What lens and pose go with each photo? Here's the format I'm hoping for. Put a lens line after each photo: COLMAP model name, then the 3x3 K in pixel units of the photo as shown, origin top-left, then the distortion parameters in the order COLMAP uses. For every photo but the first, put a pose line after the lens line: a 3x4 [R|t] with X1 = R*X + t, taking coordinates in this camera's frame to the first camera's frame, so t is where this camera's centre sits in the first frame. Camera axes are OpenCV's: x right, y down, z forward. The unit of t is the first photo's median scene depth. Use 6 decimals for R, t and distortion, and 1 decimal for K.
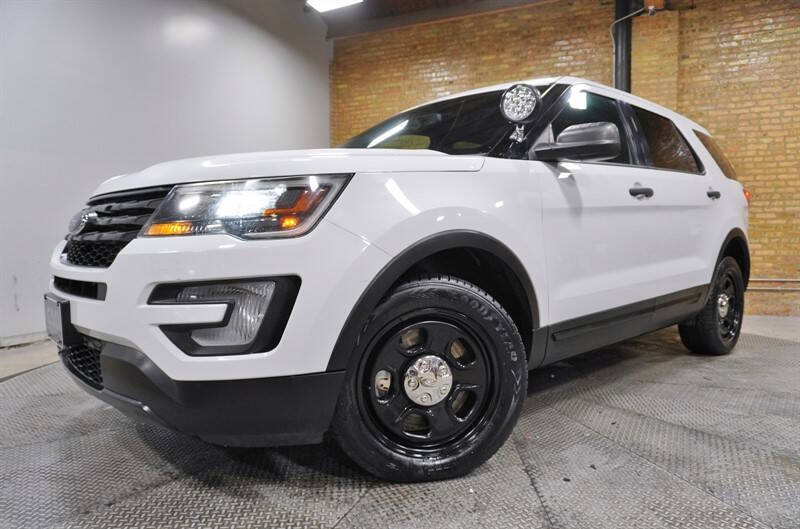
lens RADIAL K [[532.5, 0, 395.2], [0, 532.5, 271.0], [0, 0, 1]] dist [-0.034648, 0.026182]
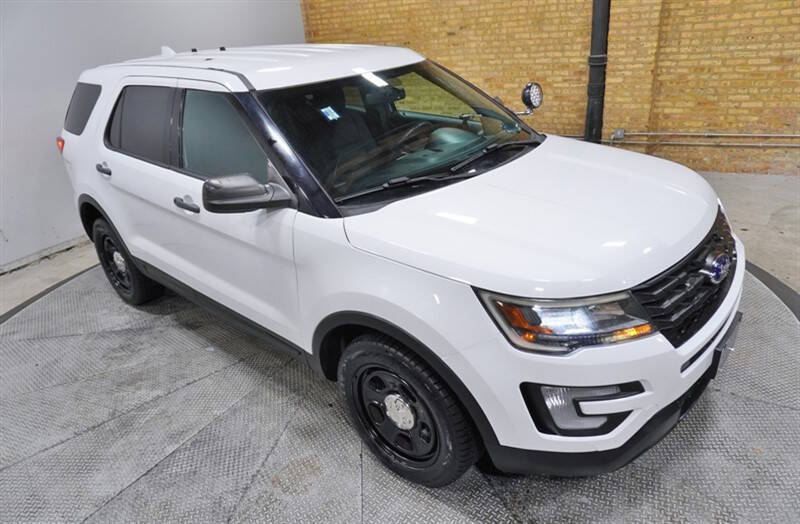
lens RADIAL K [[532.5, 0, 397.6], [0, 532.5, 265.1], [0, 0, 1]] dist [-0.034648, 0.026182]
pose [[0.989711, -0.035699, -0.138558, 0.216999], [0.085062, 0.925469, 0.369149, -0.165586], [0.115053, -0.377137, 0.918983, -0.002056]]
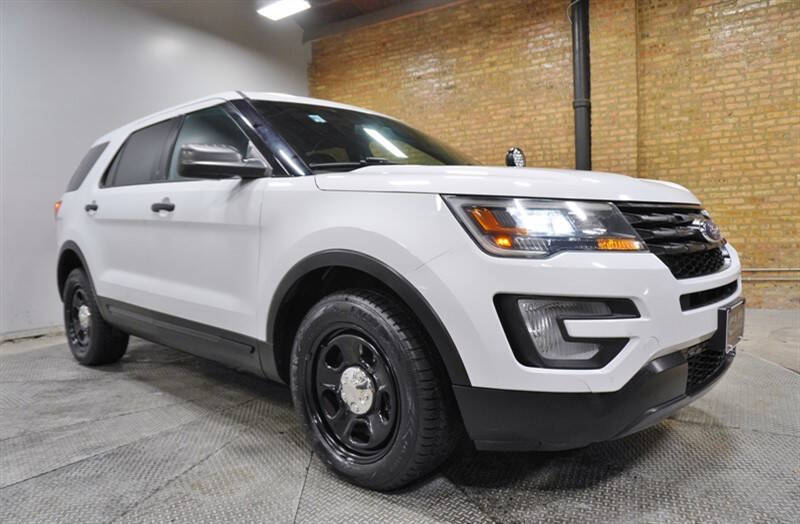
lens RADIAL K [[532.5, 0, 398.1], [0, 532.5, 270.7], [0, 0, 1]] dist [-0.034648, 0.026182]
pose [[0.991802, -0.023604, -0.125582, 0.227710], [0.026036, 0.999503, 0.017759, -0.013775], [0.125100, -0.020883, 0.991924, -0.003913]]
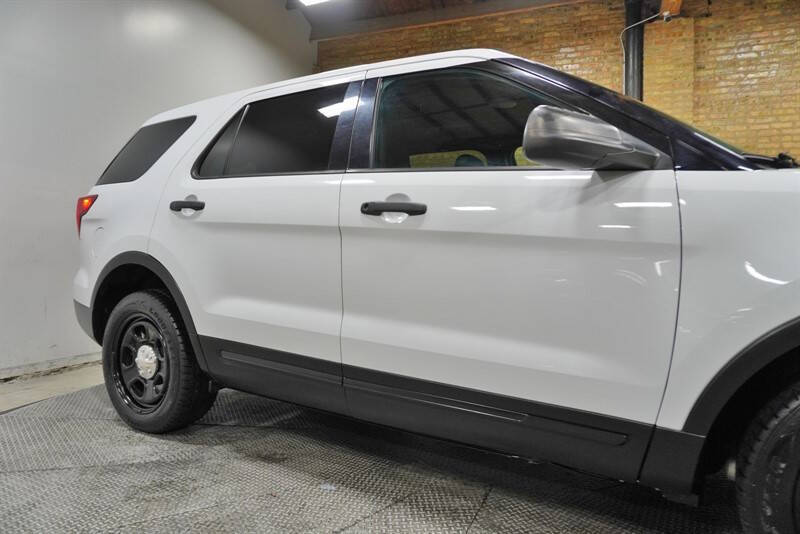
lens RADIAL K [[527.7, 0, 401.3], [0, 527.7, 276.3], [0, 0, 1]] dist [-0.034563, 0.022177]
pose [[0.998278, 0.005103, 0.058431, -0.029597], [-0.004197, 0.999869, -0.015616, -0.022539], [-0.058503, 0.015344, 0.998169, 0.122894]]
